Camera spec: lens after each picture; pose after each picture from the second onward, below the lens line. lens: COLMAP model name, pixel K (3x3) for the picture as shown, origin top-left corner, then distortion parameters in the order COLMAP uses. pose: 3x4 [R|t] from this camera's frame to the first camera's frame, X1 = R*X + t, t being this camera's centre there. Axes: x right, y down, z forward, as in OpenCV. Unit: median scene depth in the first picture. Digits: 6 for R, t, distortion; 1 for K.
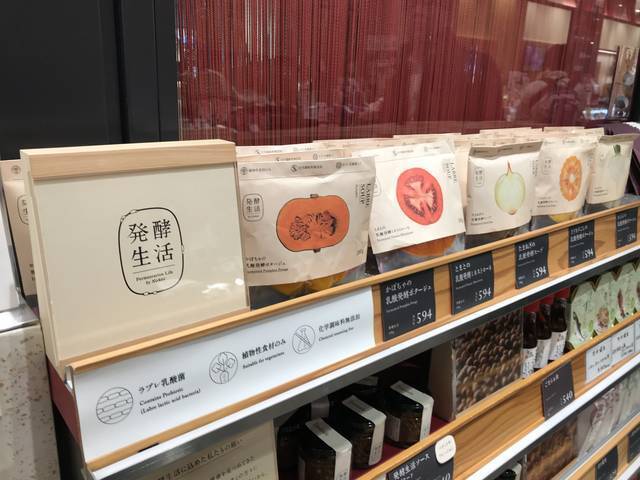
lens RADIAL K [[540.5, 0, 320.0], [0, 540.5, 240.0], [0, 0, 1]] dist [0.001060, 0.001837]
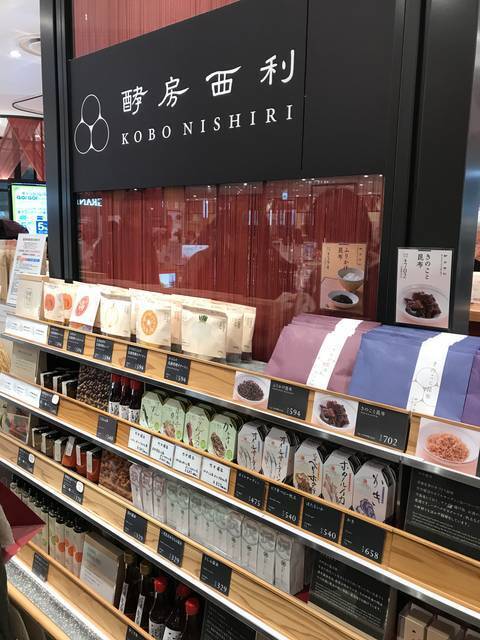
lens RADIAL K [[540.5, 0, 240.0], [0, 540.5, 320.0], [0, 0, 1]] dist [0.001060, 0.001837]
pose [[0.138835, 0.126558, -0.982195, 2.350850], [-0.294584, 0.952182, 0.081051, -0.371896], [0.945487, 0.278086, 0.169478, 1.053242]]
